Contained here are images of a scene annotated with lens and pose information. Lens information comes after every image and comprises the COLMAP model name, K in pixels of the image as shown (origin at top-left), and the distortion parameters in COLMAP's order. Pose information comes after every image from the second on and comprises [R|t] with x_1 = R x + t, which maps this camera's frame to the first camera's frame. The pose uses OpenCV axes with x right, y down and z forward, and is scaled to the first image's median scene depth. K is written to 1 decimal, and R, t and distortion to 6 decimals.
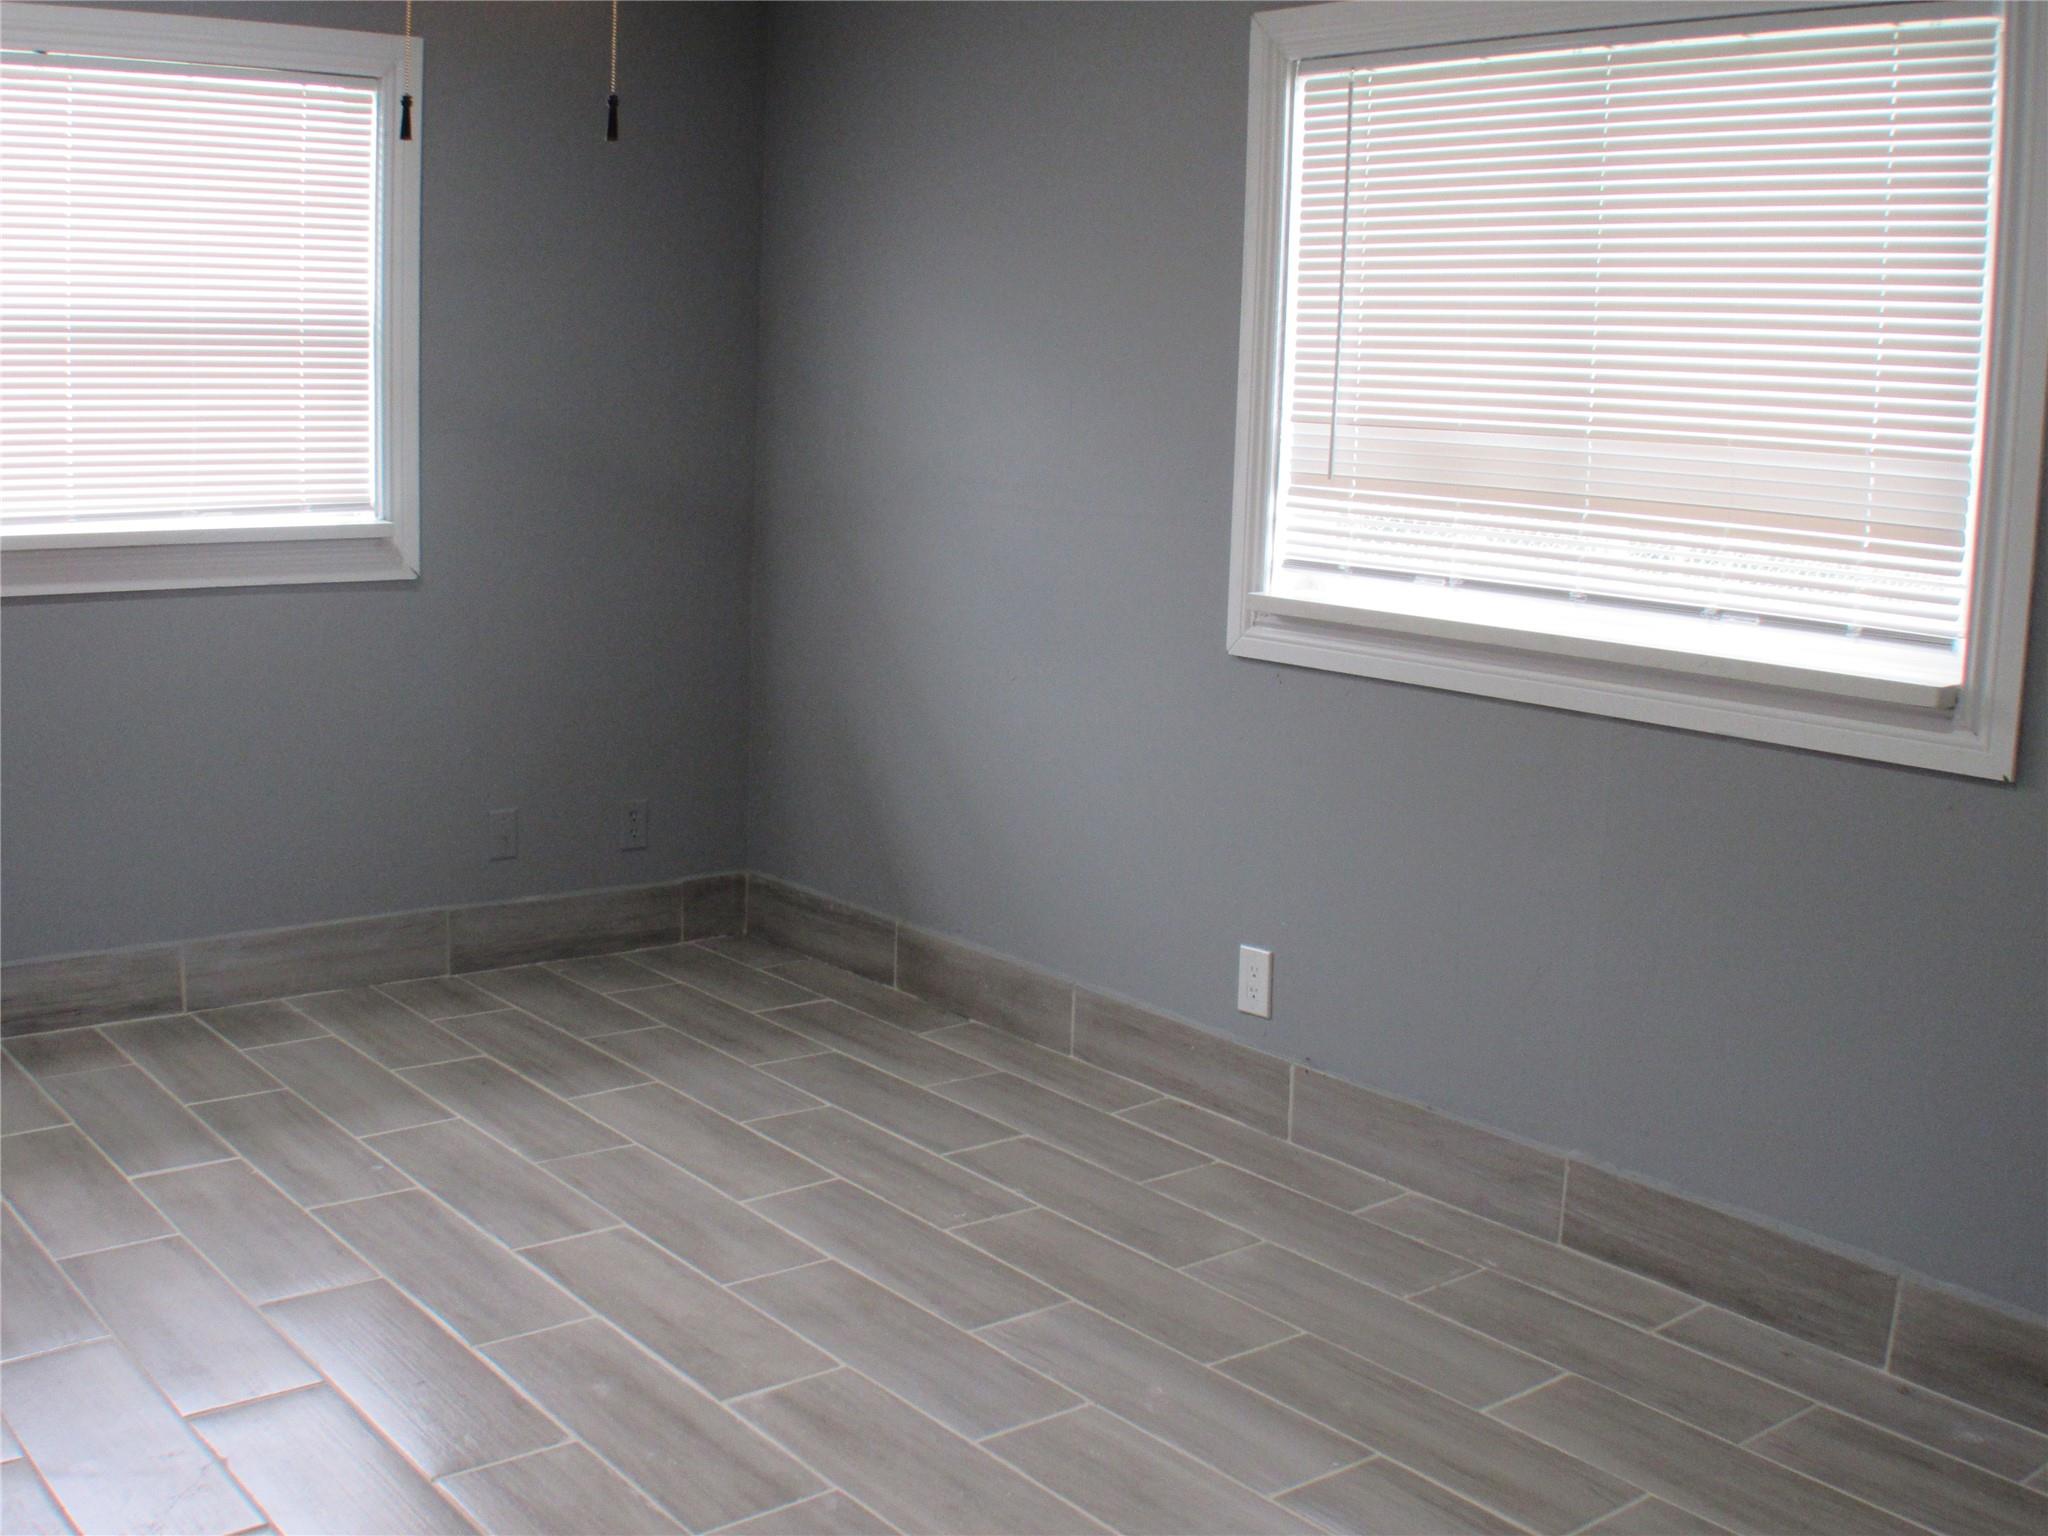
lens RADIAL K [[2167.5, 0, 1024.0], [0, 2167.5, 768.0], [0, 0, 1]] dist [-0.204457, 0.070649]
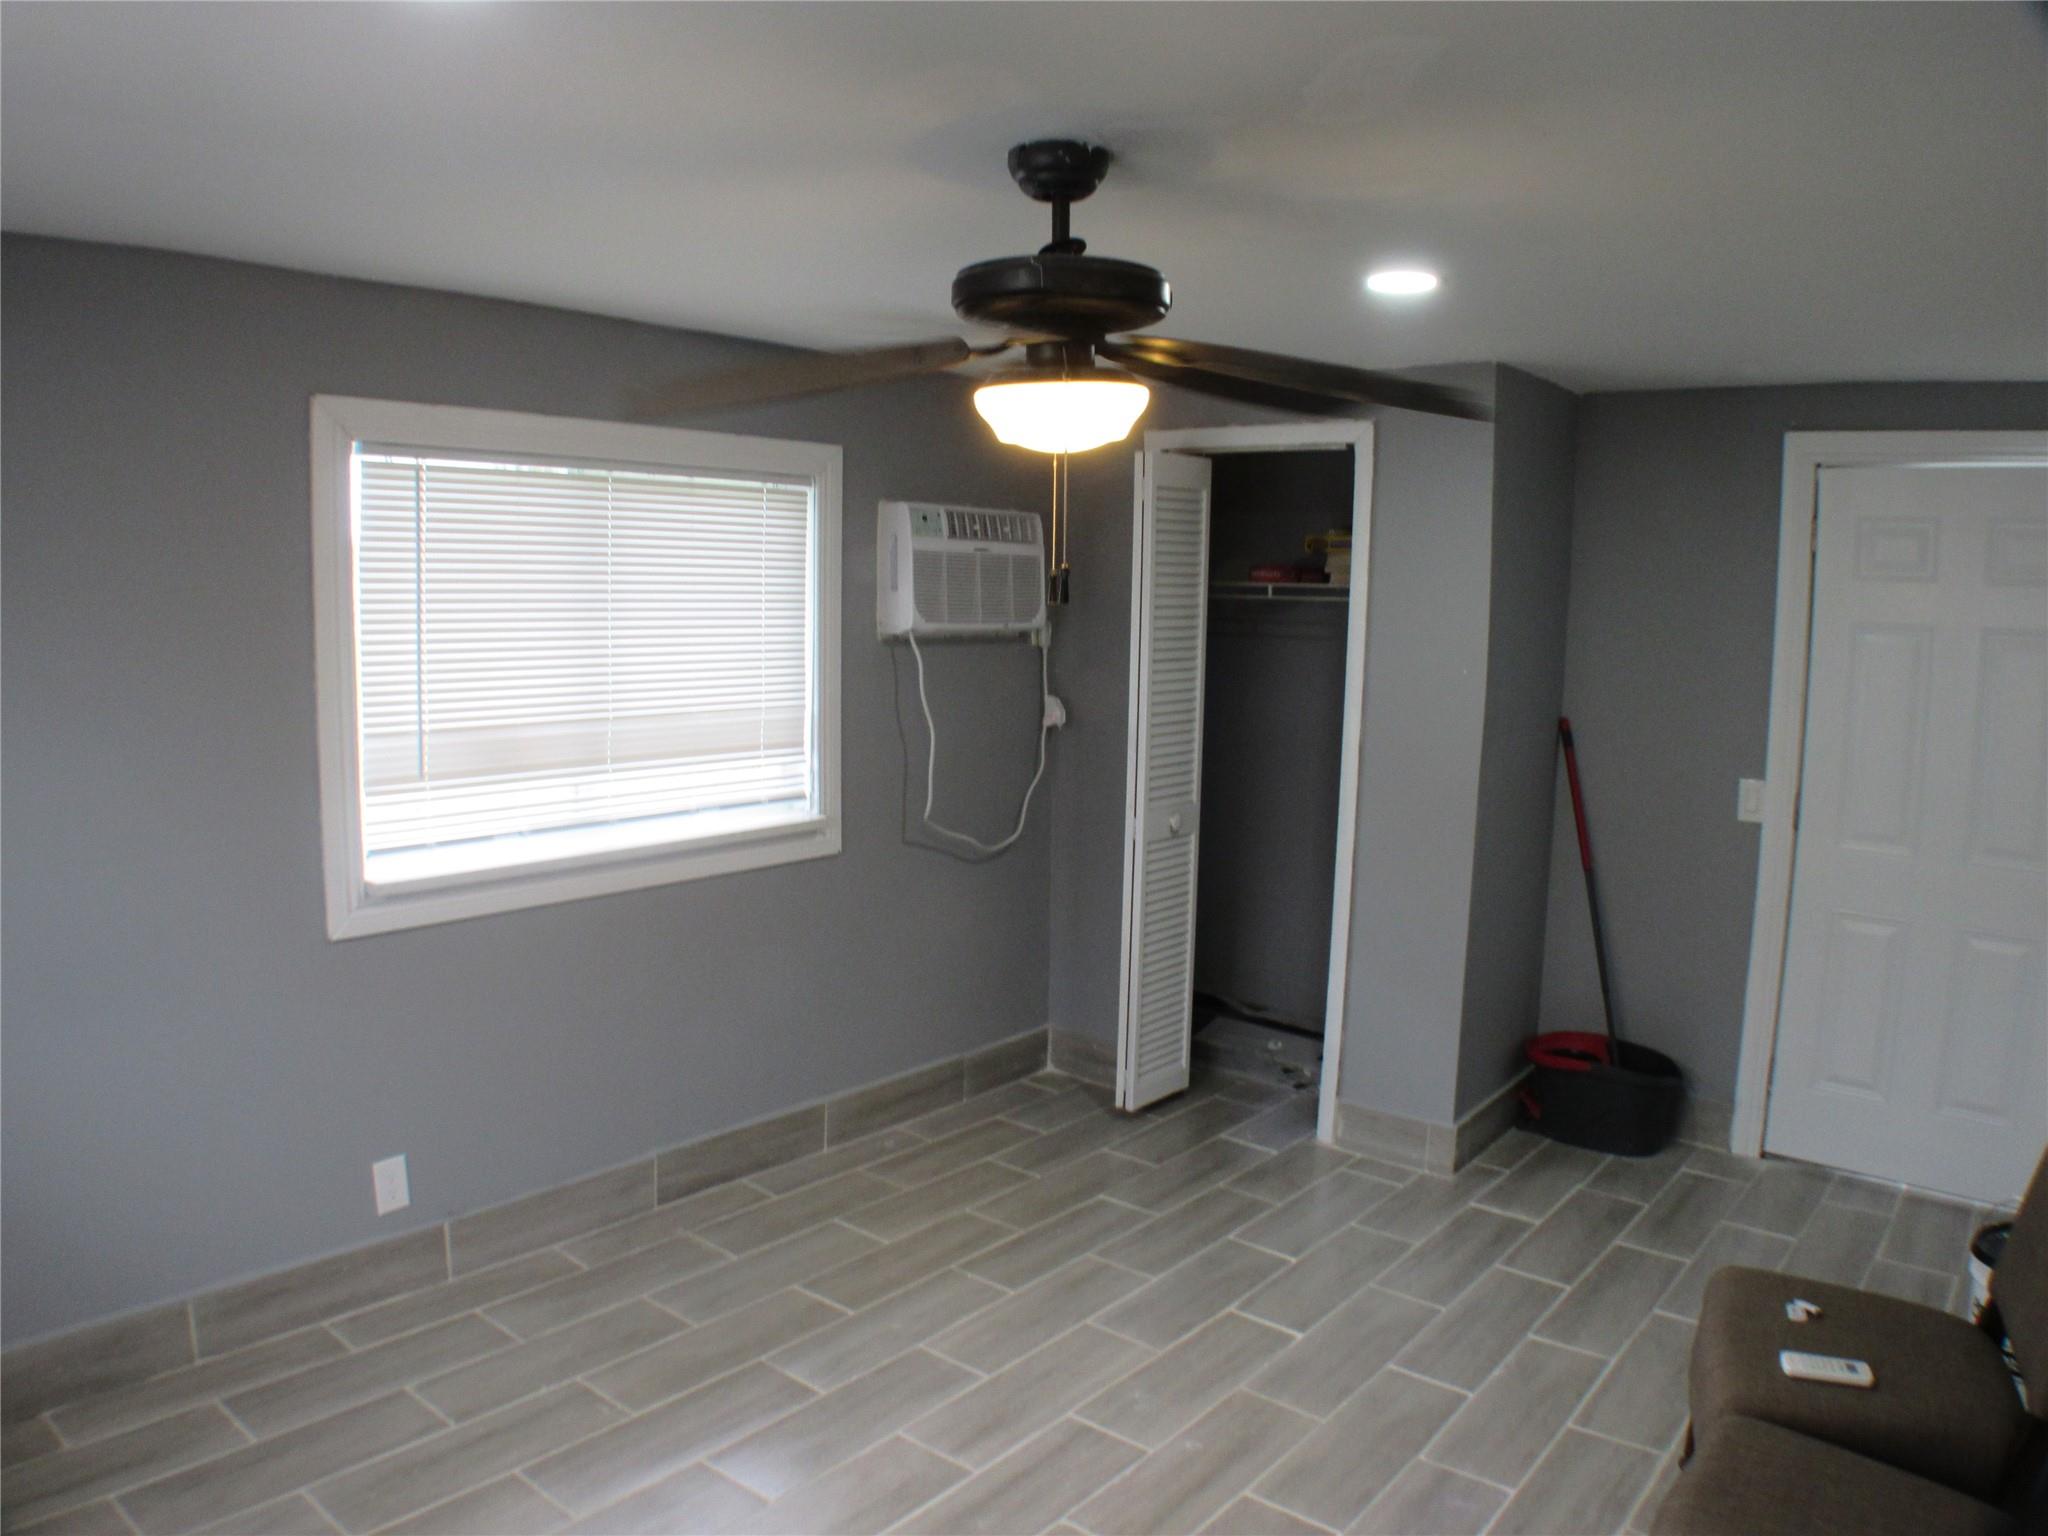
lens RADIAL K [[1422.8, 0, 1024.0], [0, 1422.8, 768.0], [0, 0, 1]] dist [-0.187606, 0.043440]
pose [[-0.189688, -0.157108, 0.969193, -0.718800], [0.141402, 0.972453, 0.185311, -0.241431], [-0.971609, 0.172197, -0.162247, 0.784539]]
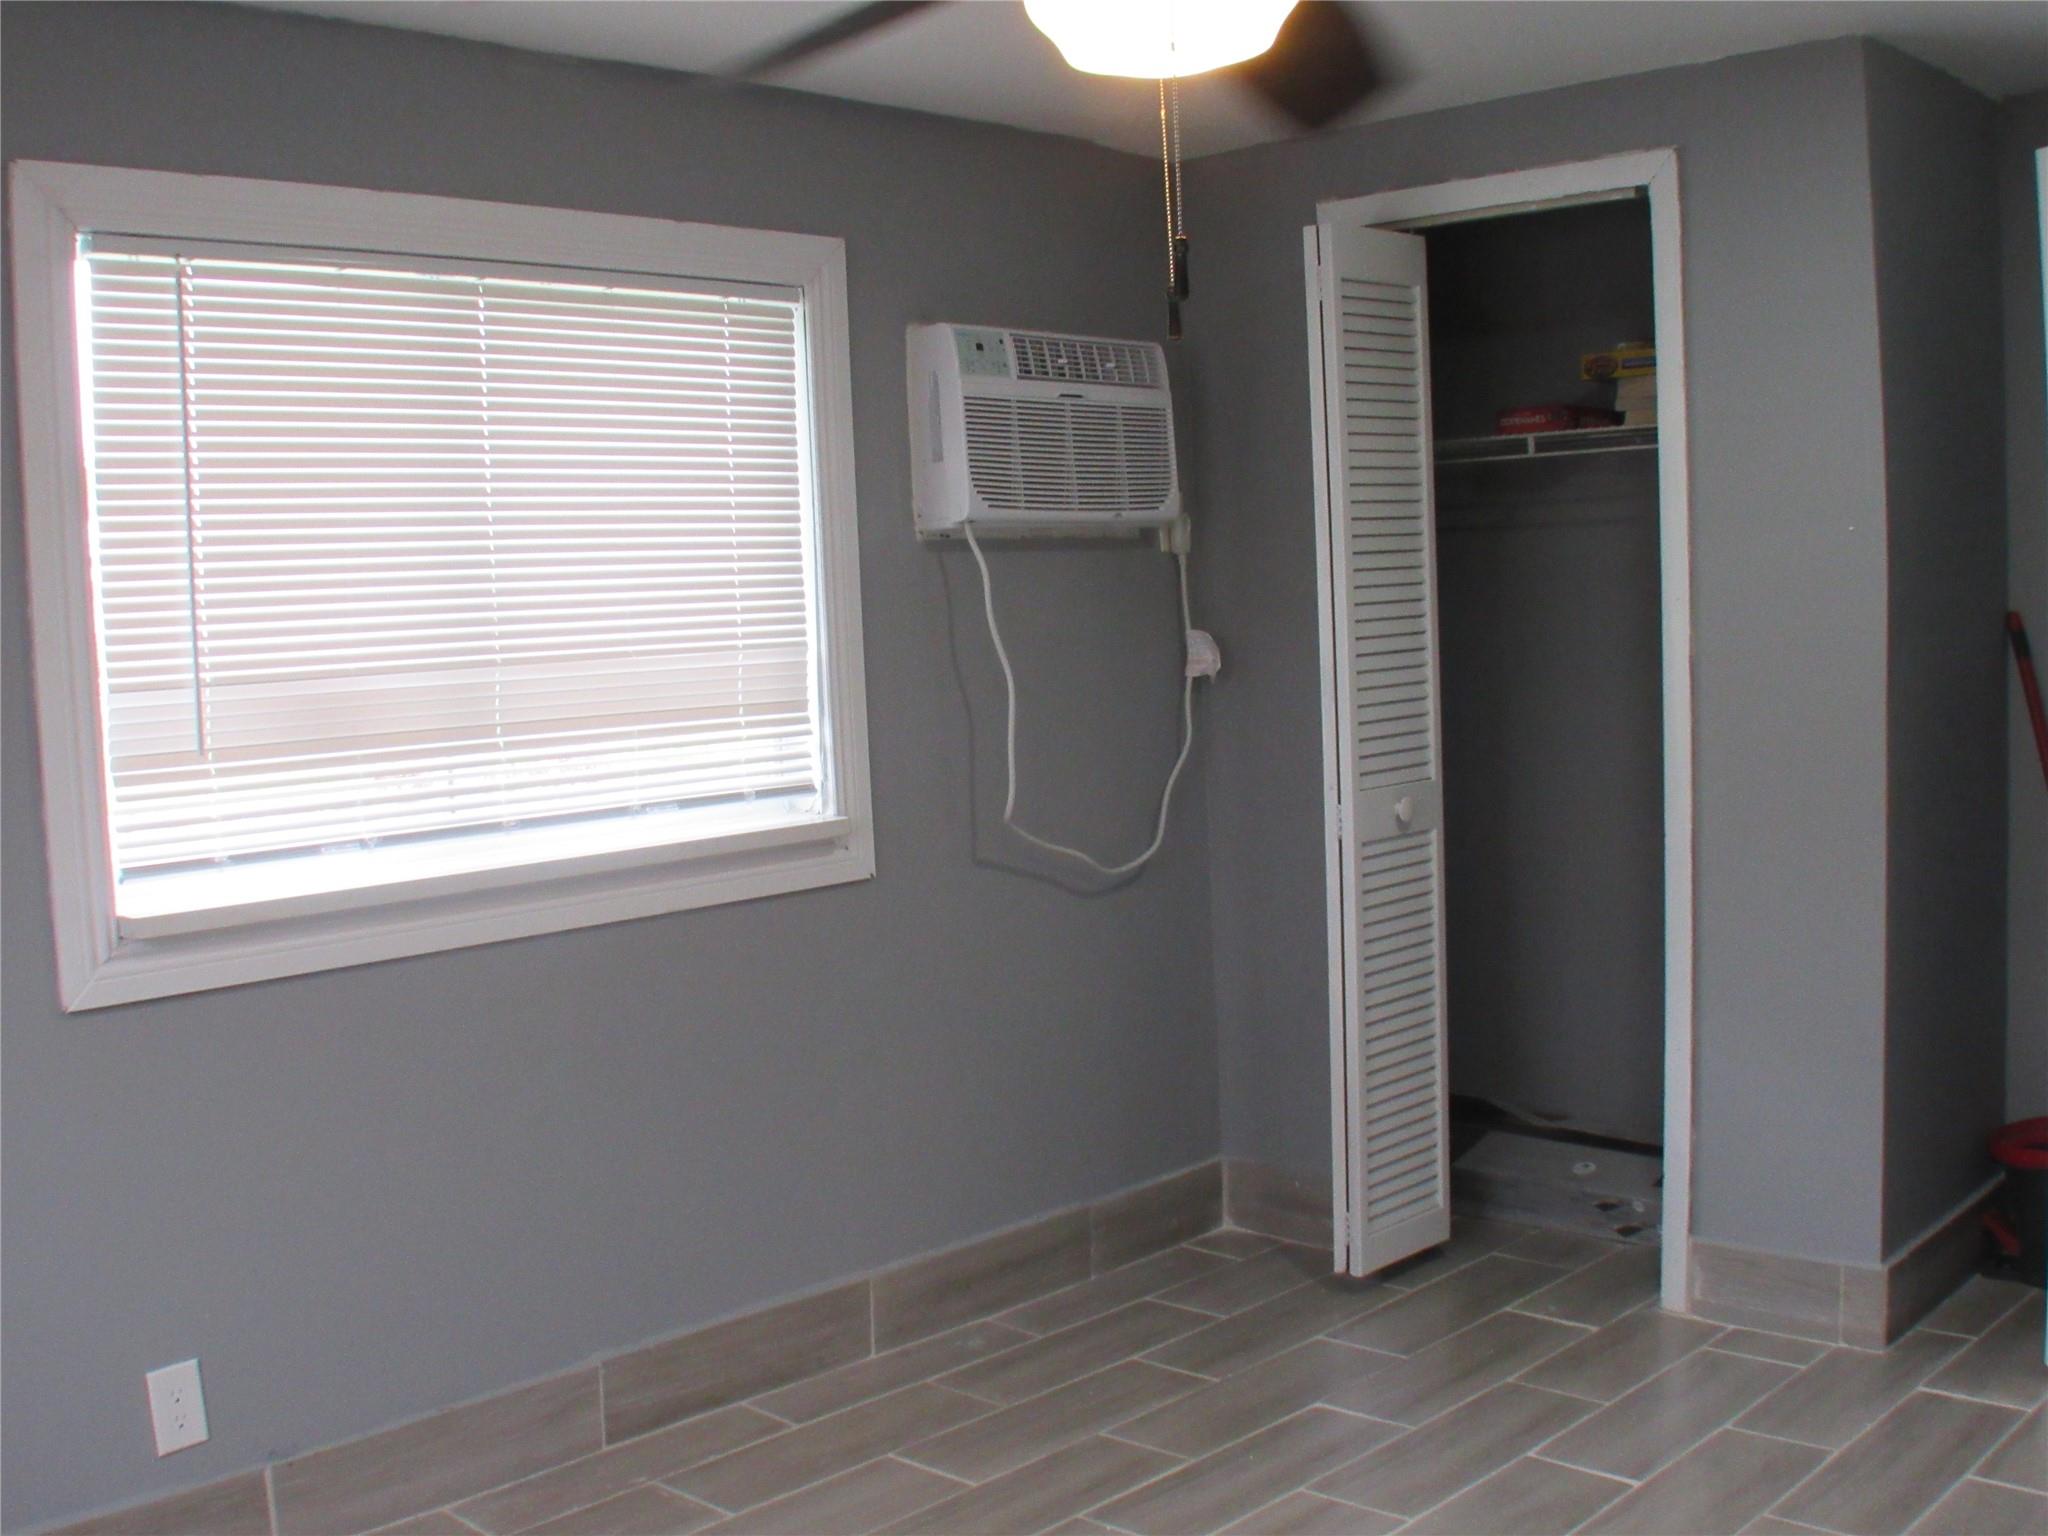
lens RADIAL K [[2167.5, 0, 1024.0], [0, 2167.5, 768.0], [0, 0, 1]] dist [-0.204457, 0.070649]
pose [[-0.131361, -0.108195, 0.985413, -0.684420], [0.205089, 0.969556, 0.133793, -0.172564], [-0.969888, 0.219672, -0.105172, 0.784487]]
